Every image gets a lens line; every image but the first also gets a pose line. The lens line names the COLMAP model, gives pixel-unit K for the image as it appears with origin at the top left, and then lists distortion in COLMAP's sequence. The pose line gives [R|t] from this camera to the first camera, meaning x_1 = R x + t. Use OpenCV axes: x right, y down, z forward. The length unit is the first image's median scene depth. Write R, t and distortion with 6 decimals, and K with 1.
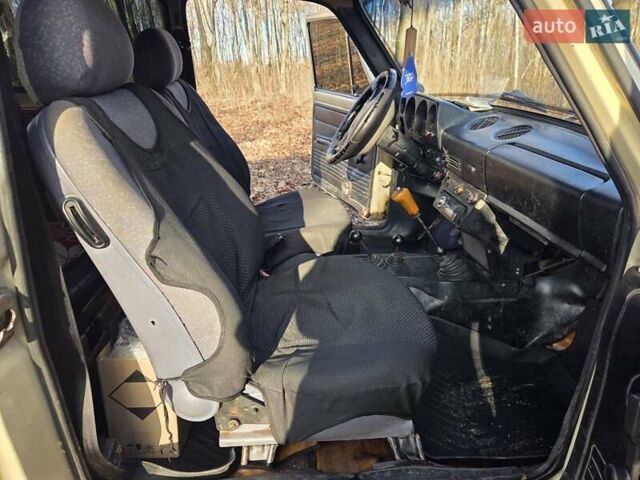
lens RADIAL K [[427.0, 0, 322.9], [0, 427.0, 248.6], [0, 0, 1]] dist [0.071428, -0.054867]
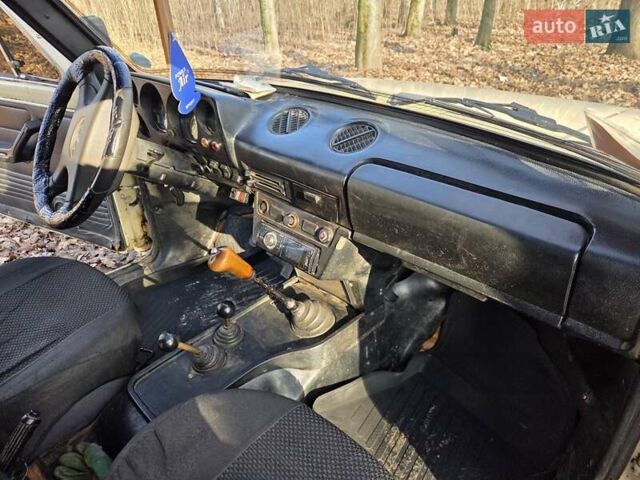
lens RADIAL K [[427.0, 0, 322.9], [0, 427.0, 248.6], [0, 0, 1]] dist [0.071428, -0.054867]
pose [[0.763982, -0.370725, 0.528105, -0.032012], [0.297292, 0.928659, 0.221833, -0.228108], [-0.572669, -0.012475, 0.819692, 0.381571]]
